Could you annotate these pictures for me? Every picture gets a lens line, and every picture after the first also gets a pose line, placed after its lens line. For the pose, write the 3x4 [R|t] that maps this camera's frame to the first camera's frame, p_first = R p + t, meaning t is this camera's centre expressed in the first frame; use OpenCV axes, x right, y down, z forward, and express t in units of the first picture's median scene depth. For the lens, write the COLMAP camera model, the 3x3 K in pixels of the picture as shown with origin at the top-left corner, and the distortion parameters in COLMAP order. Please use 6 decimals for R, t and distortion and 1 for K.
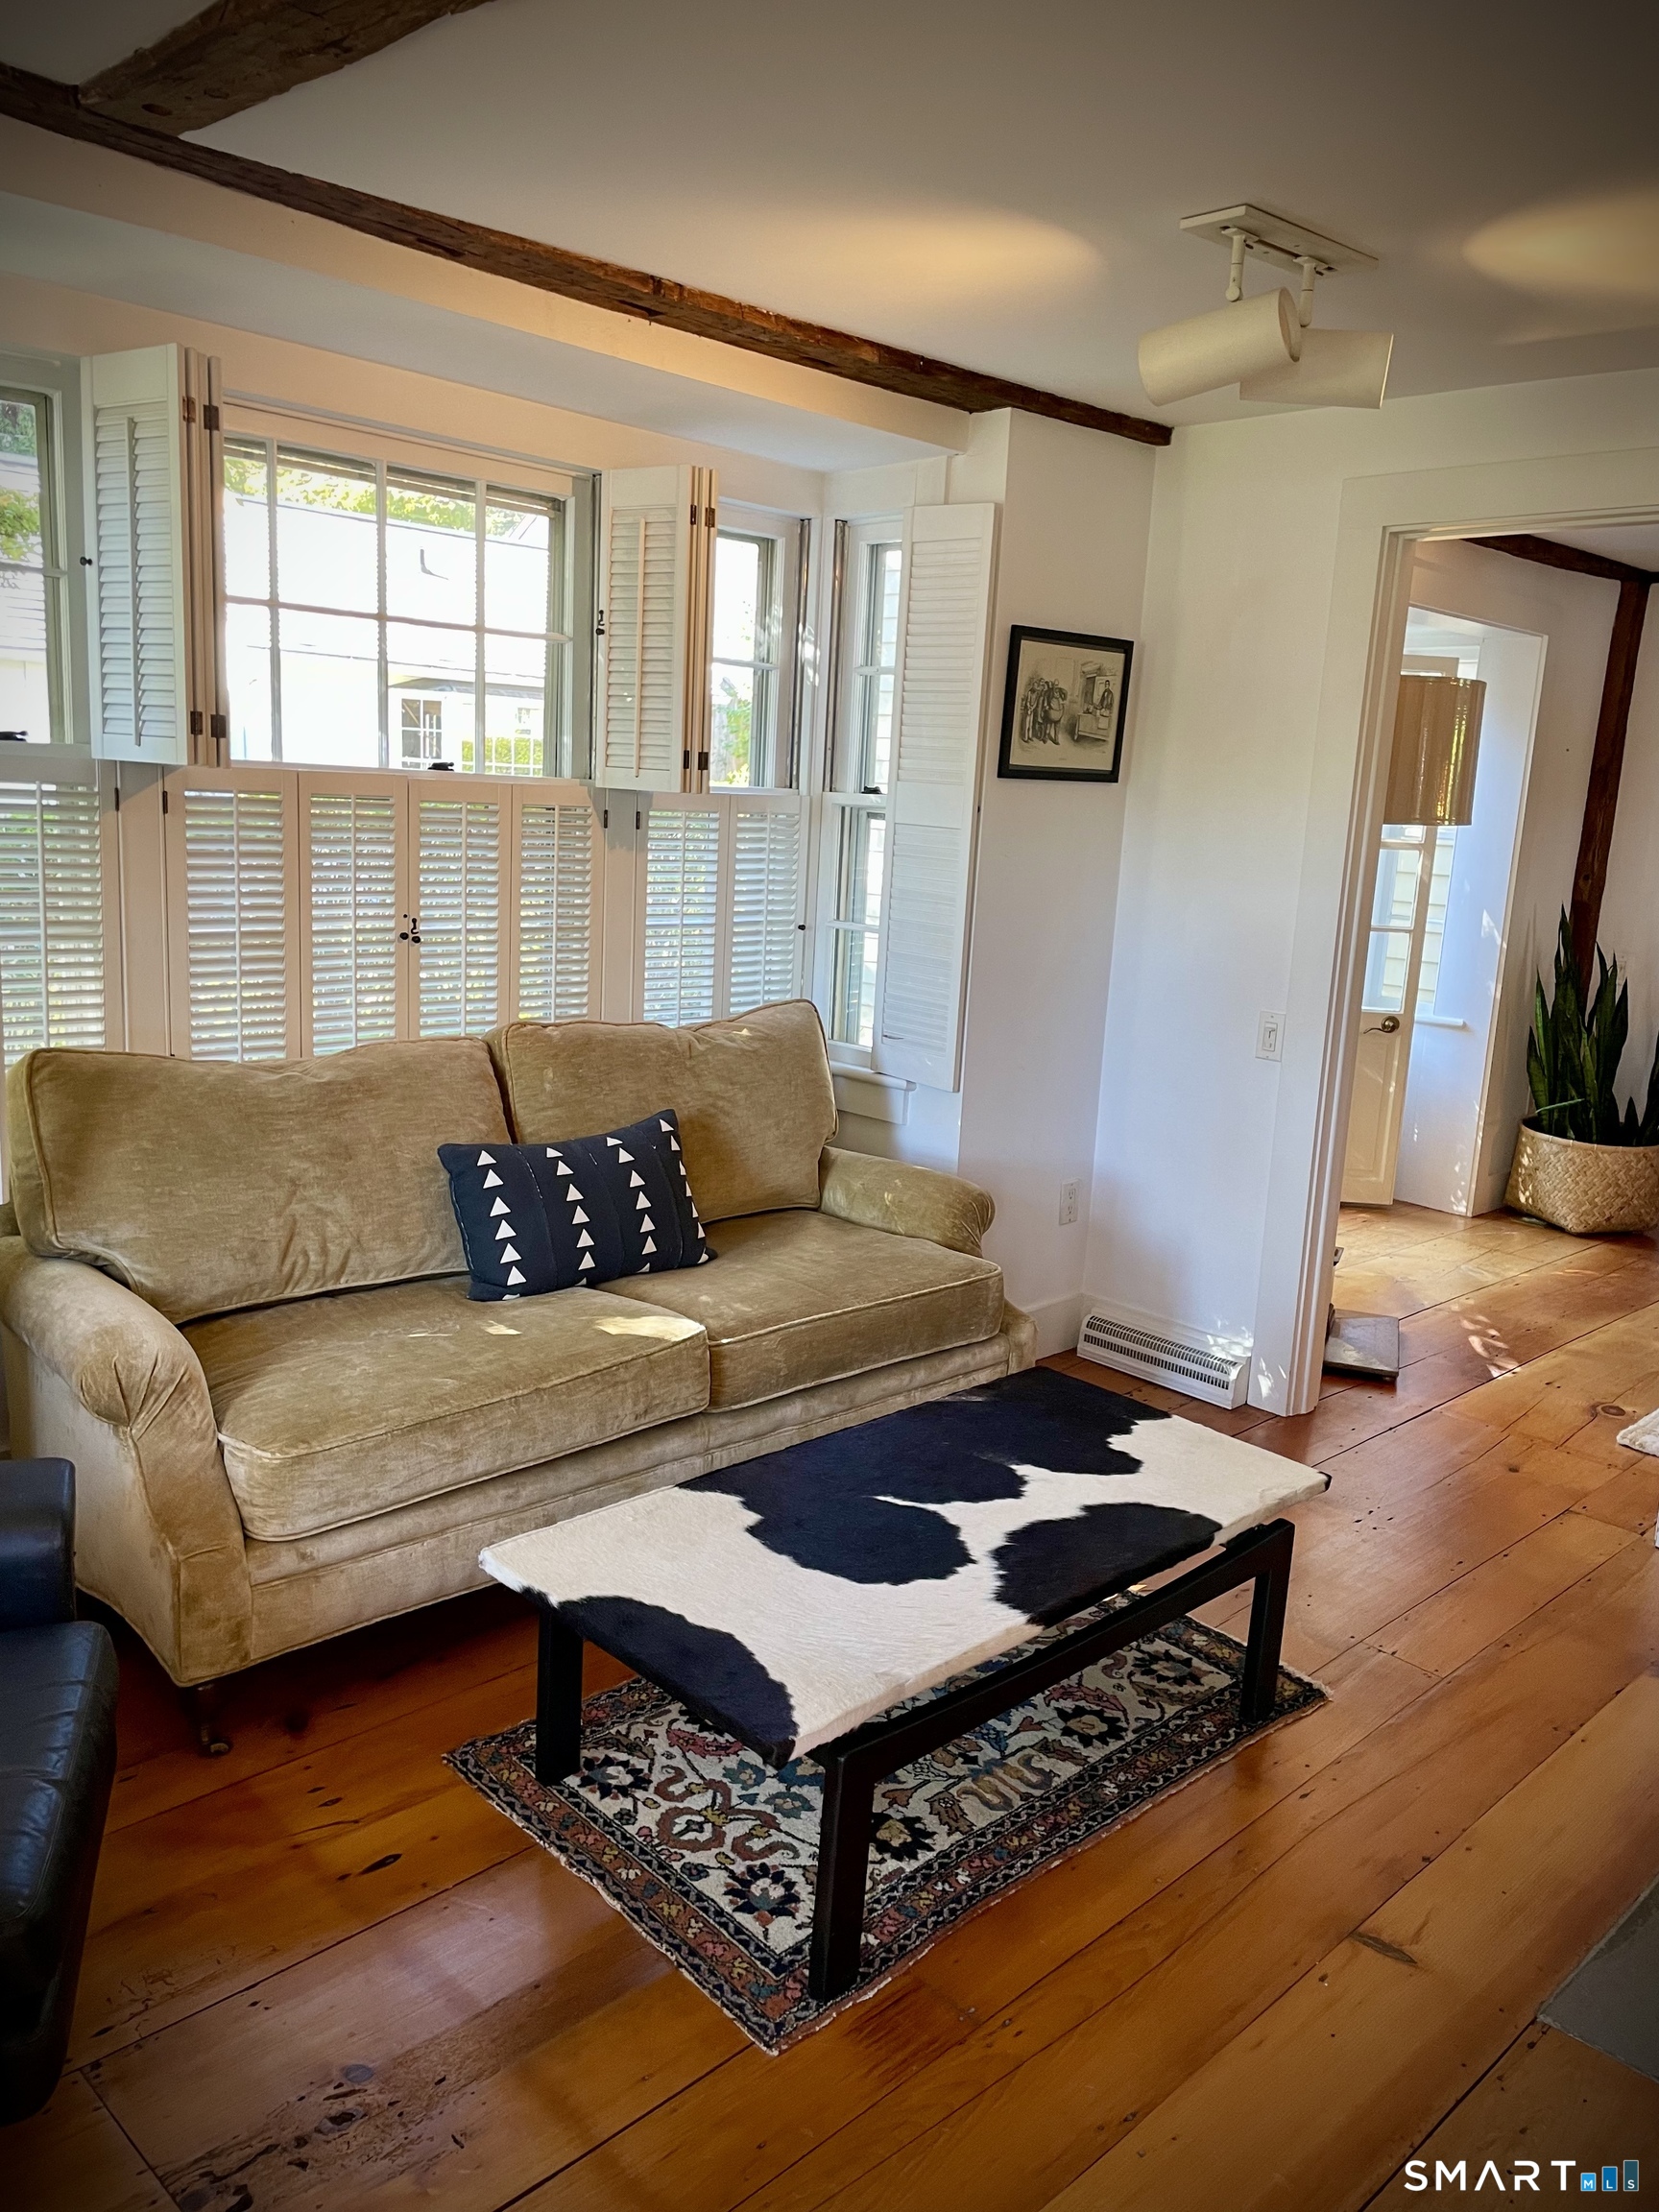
lens RADIAL K [[1690.5, 0, 829.3], [0, 1690.5, 1104.2], [0, 0, 1]] dist [0.050449, -0.009193]
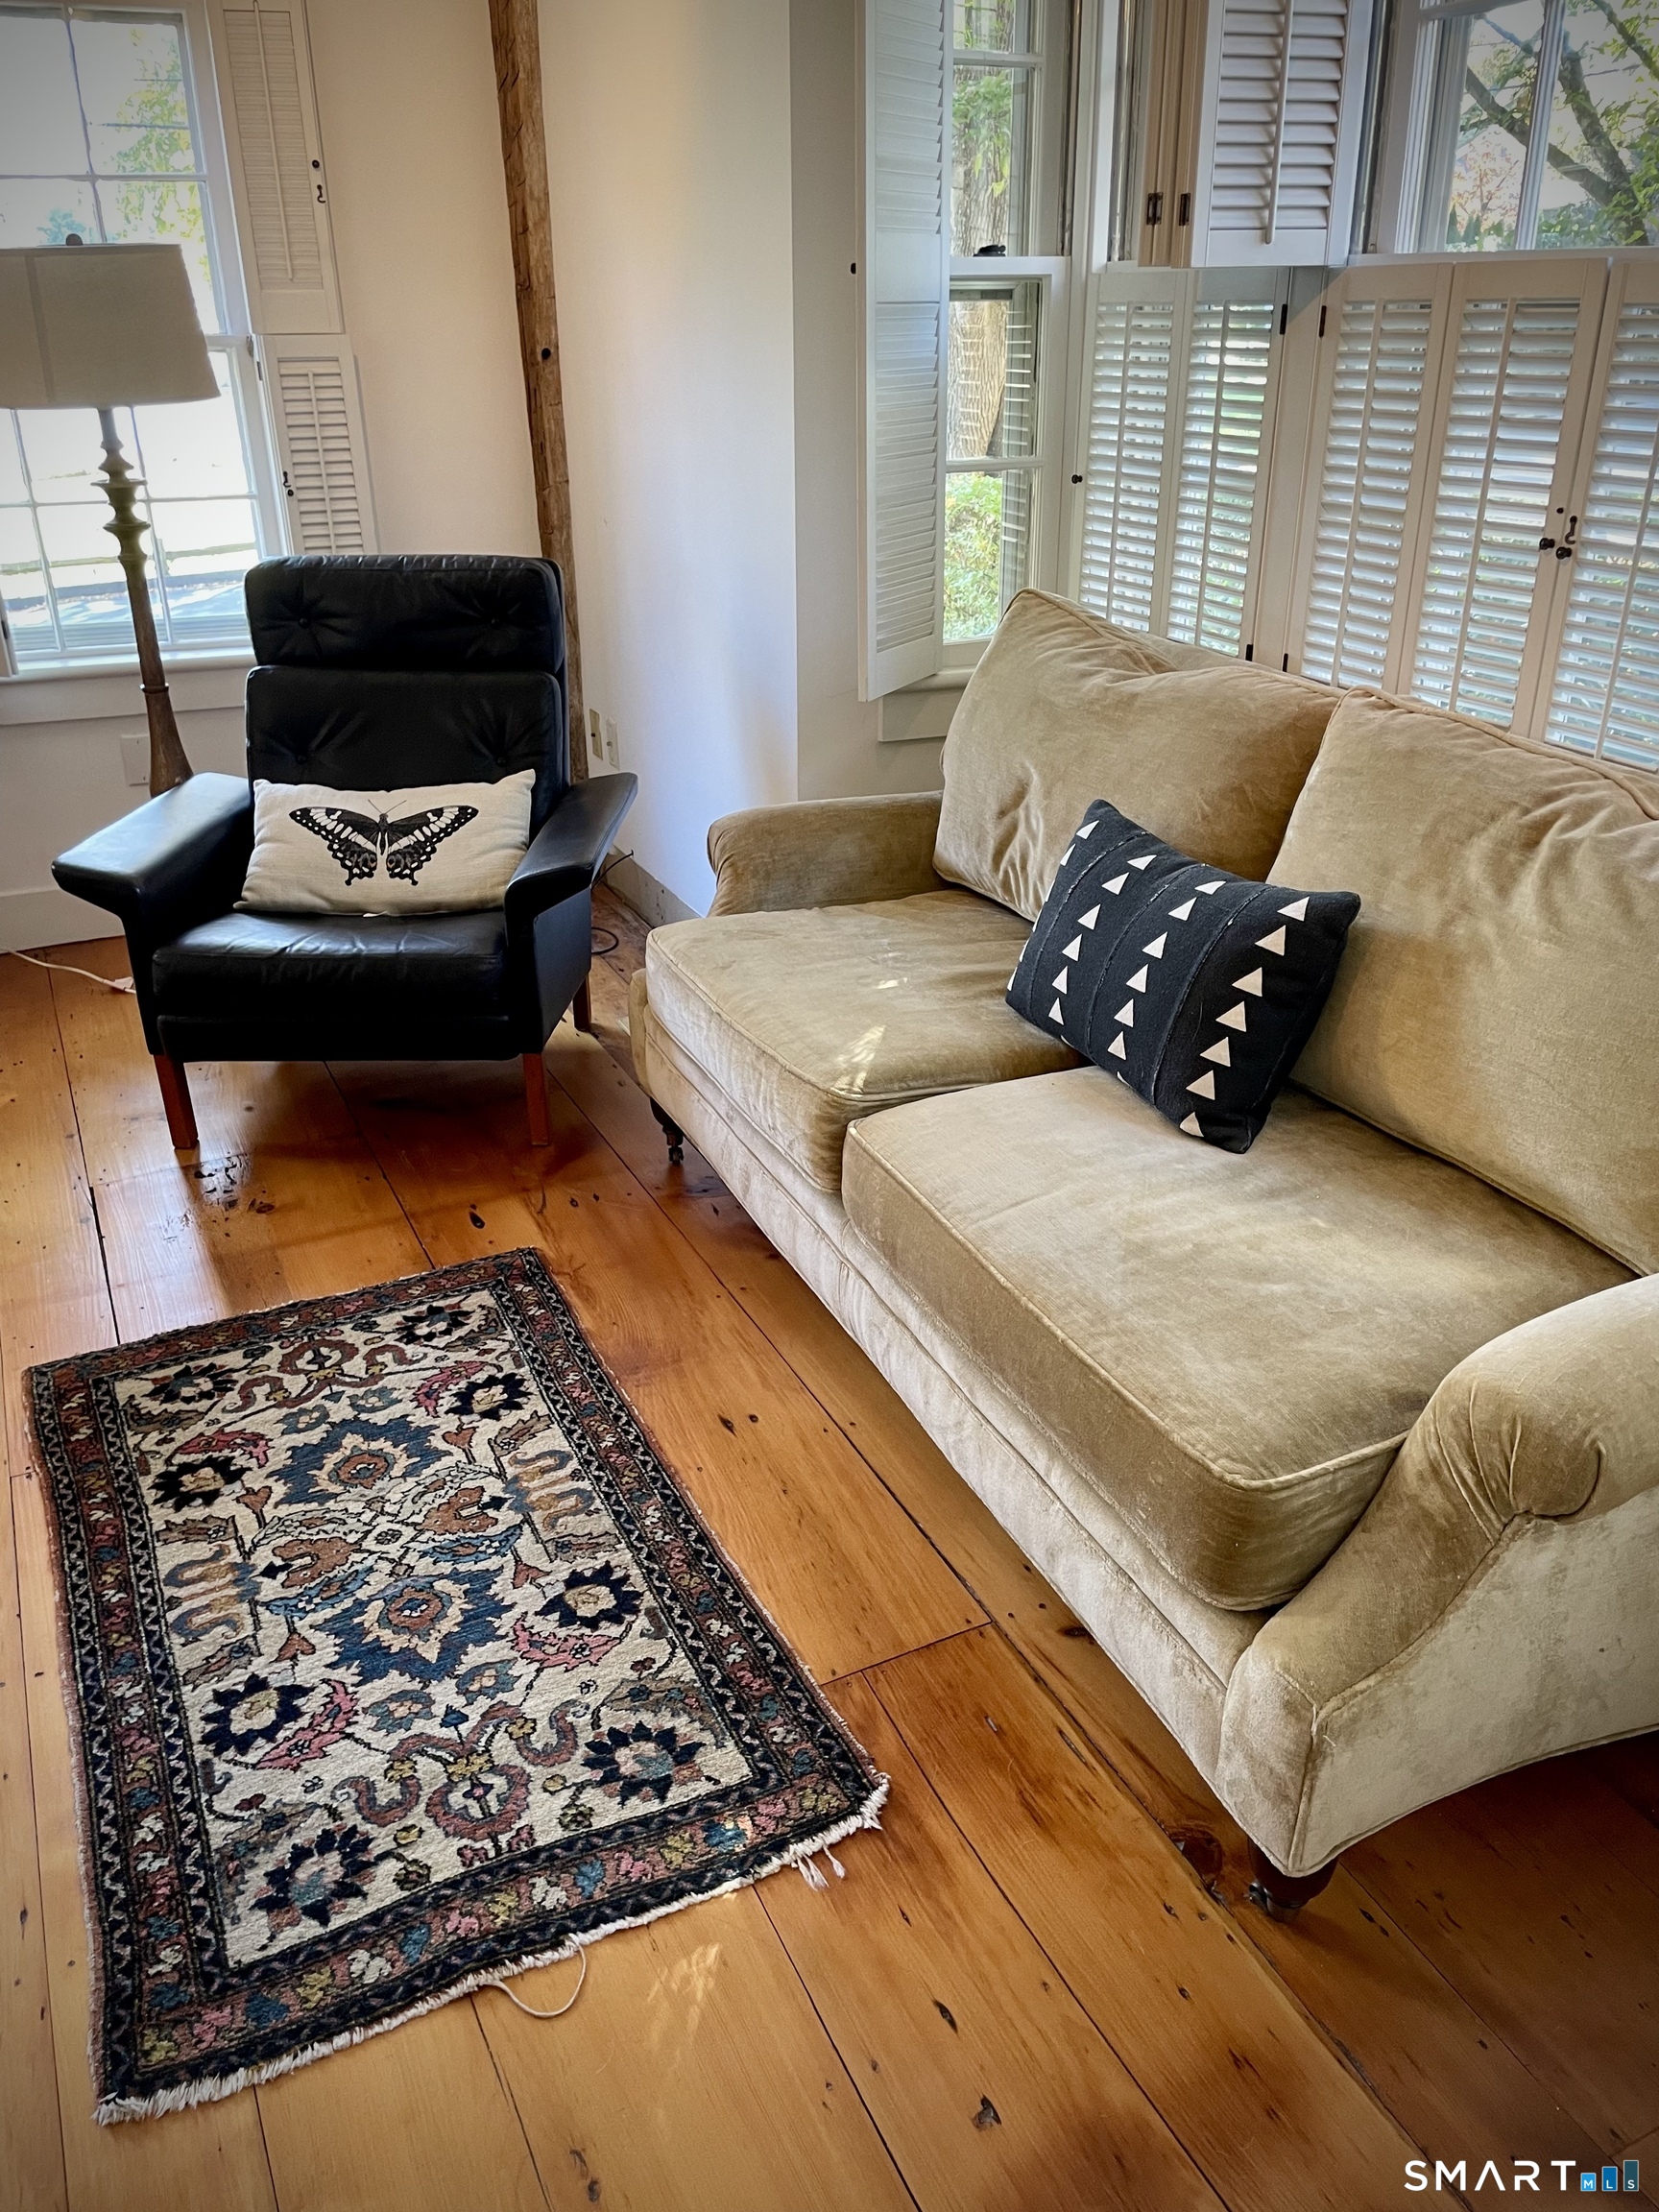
lens RADIAL K [[1690.5, 0, 828.7], [0, 1690.5, 1111.4], [0, 0, 1]] dist [0.050449, -0.009193]
pose [[-0.298972, 0.384578, -0.873336, 0.609044], [-0.189272, 0.873115, 0.449274, -0.207368], [0.935303, 0.299618, -0.188247, 1.308916]]
